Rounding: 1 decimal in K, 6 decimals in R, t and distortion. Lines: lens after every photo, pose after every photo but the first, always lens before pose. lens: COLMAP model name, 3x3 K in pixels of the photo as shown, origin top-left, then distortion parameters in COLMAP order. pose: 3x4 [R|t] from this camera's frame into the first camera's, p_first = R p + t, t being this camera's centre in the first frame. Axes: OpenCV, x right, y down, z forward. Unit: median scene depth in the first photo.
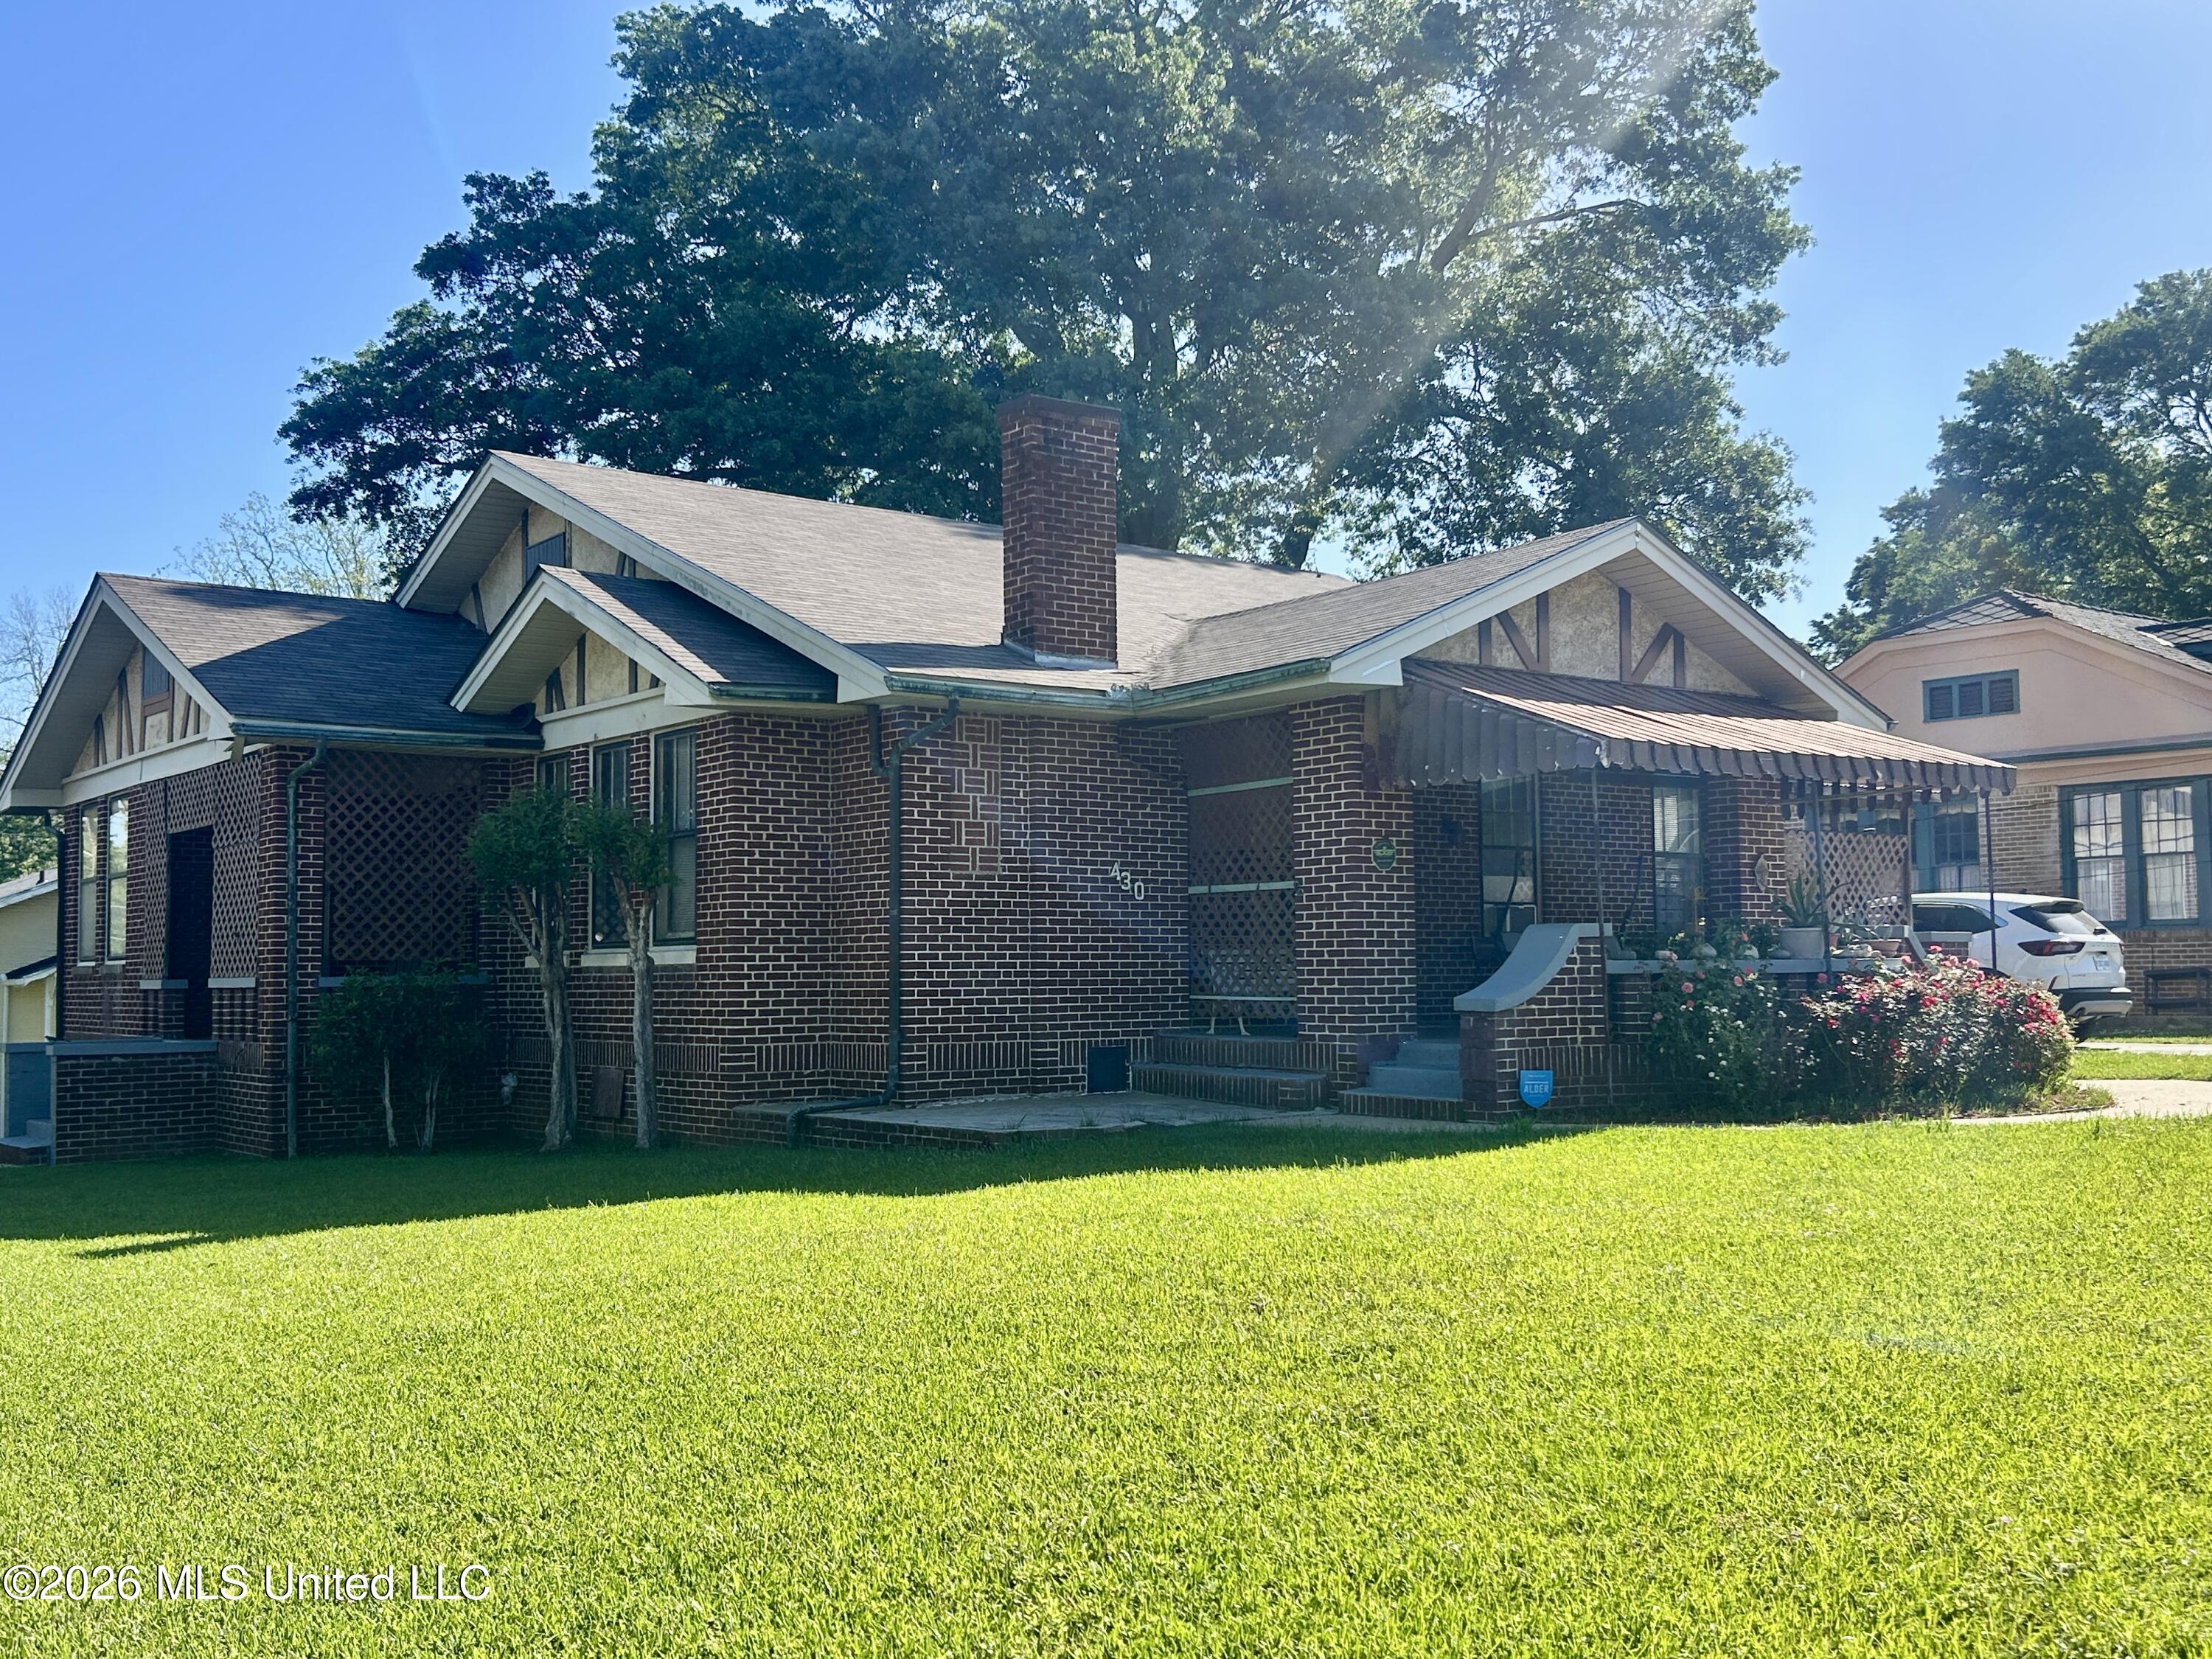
lens RADIAL K [[2184.1, 0, 1067.1], [0, 2184.1, 836.4], [0, 0, 1]] dist [0.064019, 0.000000]
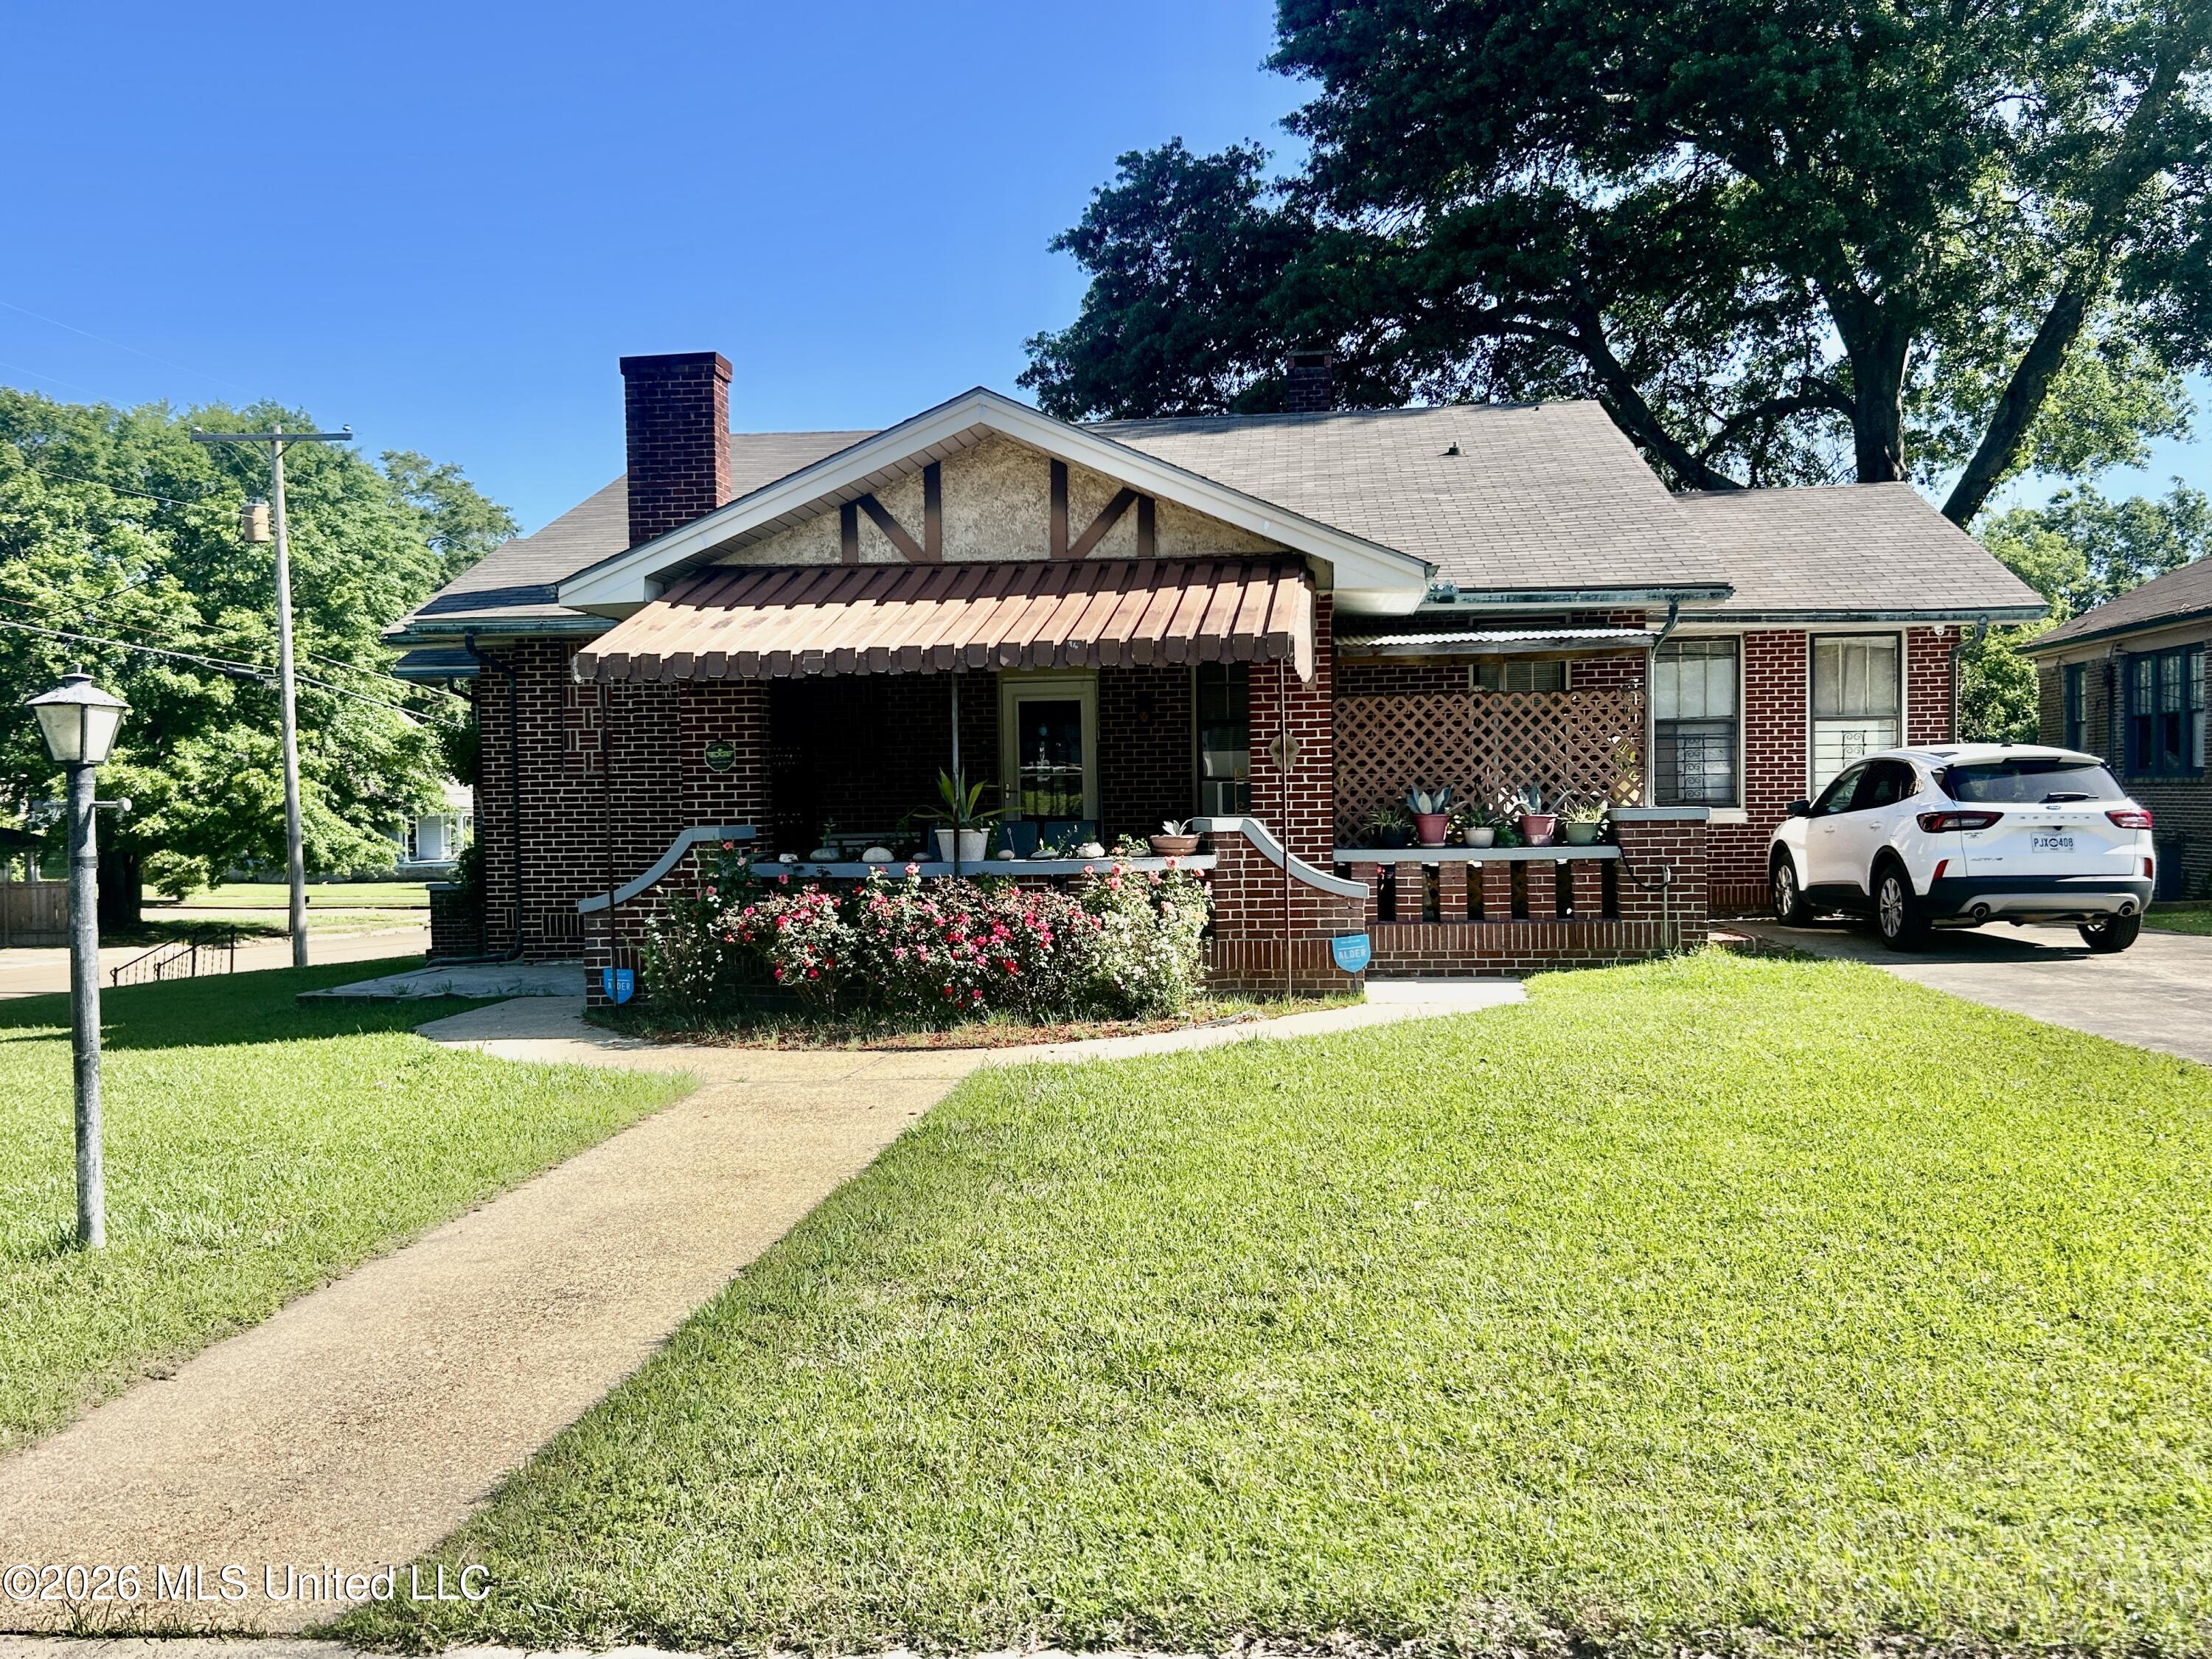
lens RADIAL K [[1846.2, 0, 1120.4], [0, 1846.2, 846.6], [0, 0, 1]] dist [0.073388, -0.055021]
pose [[0.738668, 0.015286, -0.673896, 0.855994], [0.052394, 0.995416, 0.080009, -0.009362], [0.672030, -0.094408, 0.734481, 0.438599]]
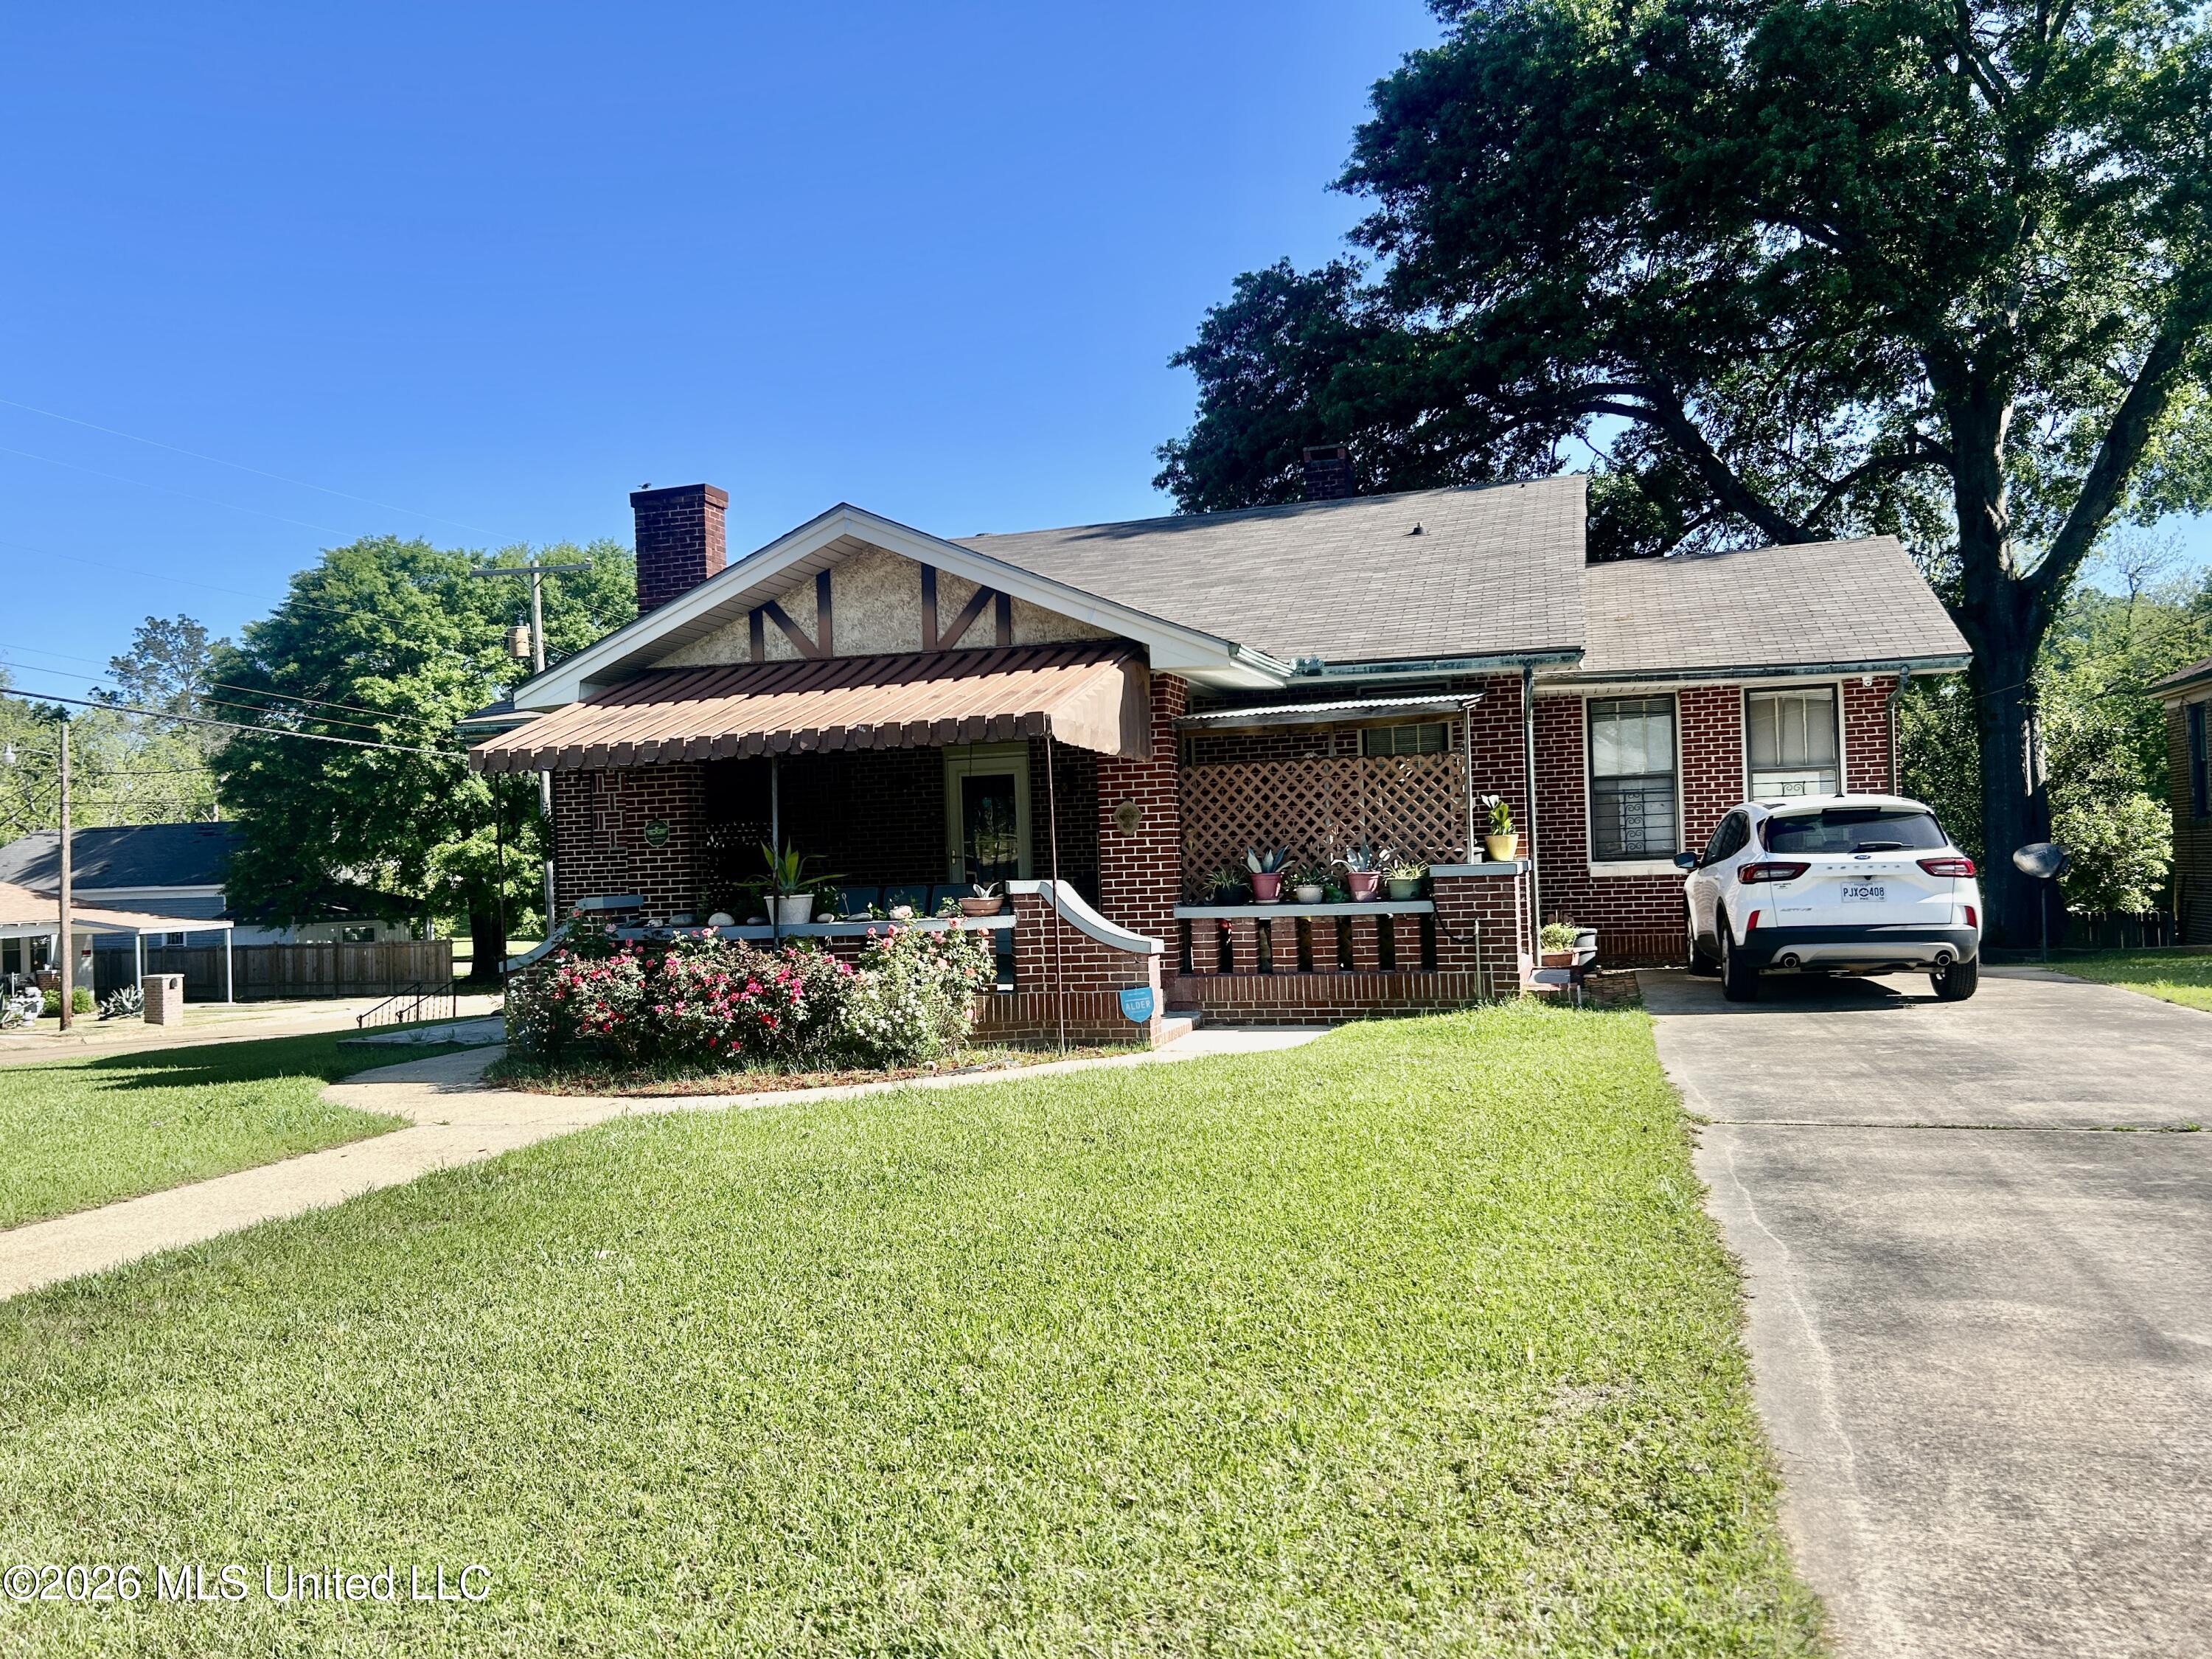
lens RADIAL K [[1674.5, 0, 1117.0], [0, 1674.5, 836.2], [0, 0, 1]] dist [0.059910, -0.068945]
pose [[0.604071, -0.023884, -0.796572, 0.999803], [0.080893, 0.996226, 0.031474, 0.001075], [0.792814, -0.083449, 0.603723, 0.603237]]
